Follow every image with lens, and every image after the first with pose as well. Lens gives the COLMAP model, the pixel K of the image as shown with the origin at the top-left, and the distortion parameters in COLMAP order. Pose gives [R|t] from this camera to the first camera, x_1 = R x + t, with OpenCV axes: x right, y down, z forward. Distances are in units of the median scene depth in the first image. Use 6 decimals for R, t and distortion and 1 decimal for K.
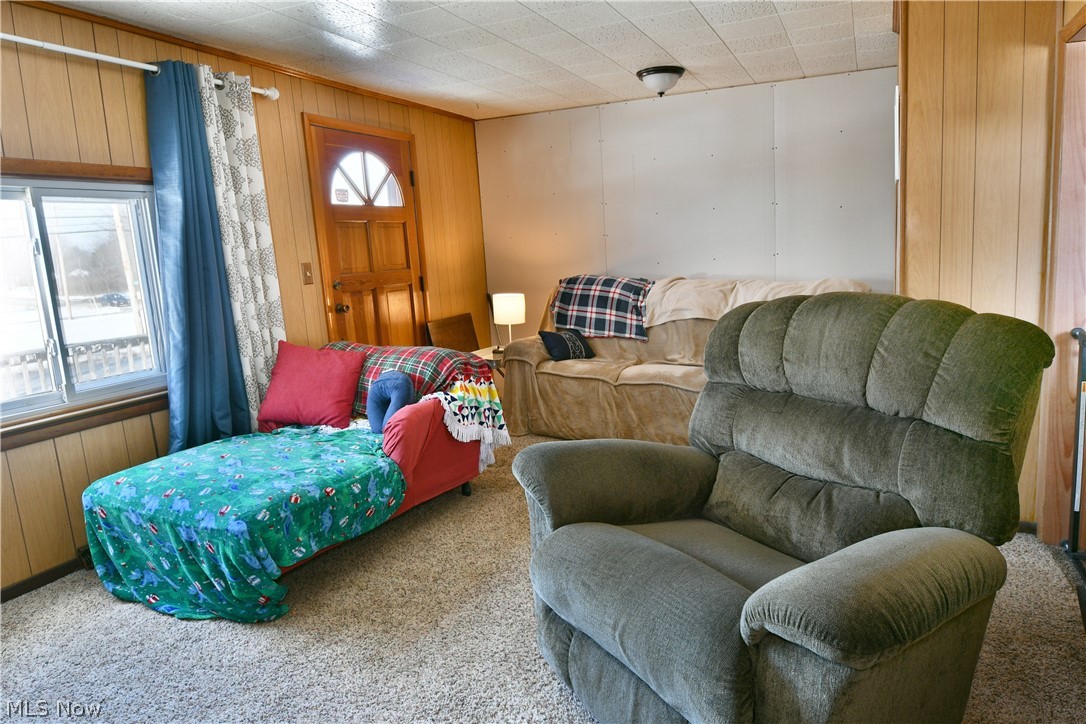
lens RADIAL K [[666.1, 0, 549.6], [0, 666.1, 358.9], [0, 0, 1]] dist [-0.019599, -0.002372]
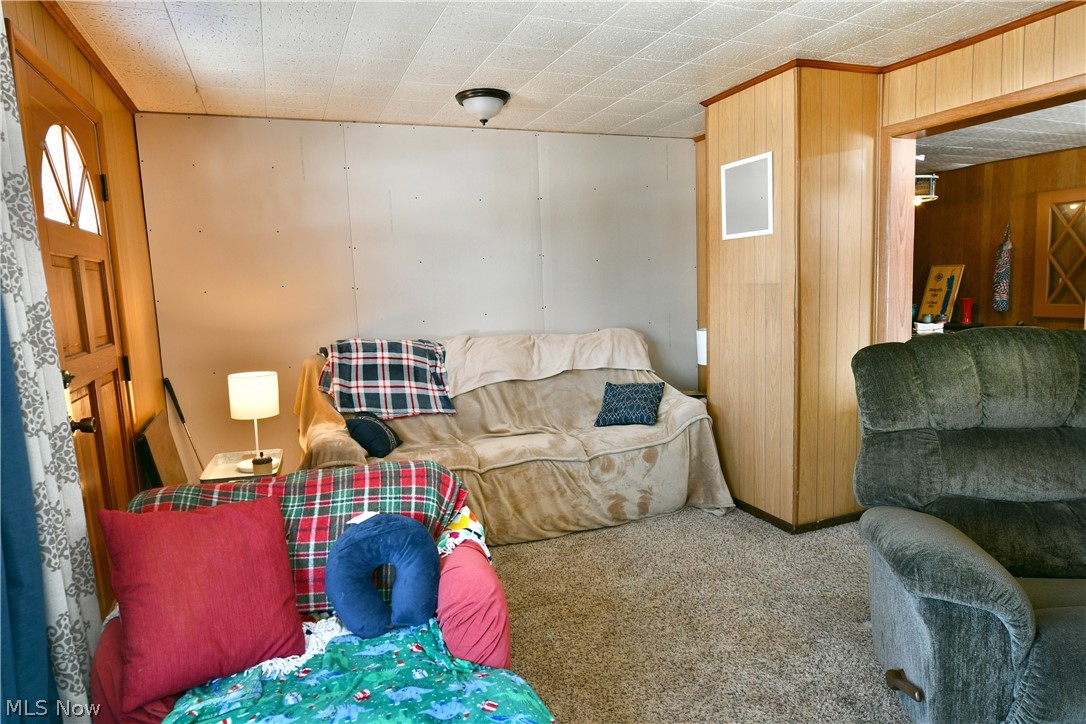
lens RADIAL K [[666.1, 0, 547.0], [0, 666.1, 367.2], [0, 0, 1]] dist [-0.019599, -0.002372]
pose [[0.676957, -0.081182, 0.731532, -0.374939], [0.141319, 0.989743, -0.020939, -0.051062], [-0.722329, 0.117554, 0.681485, 0.350322]]
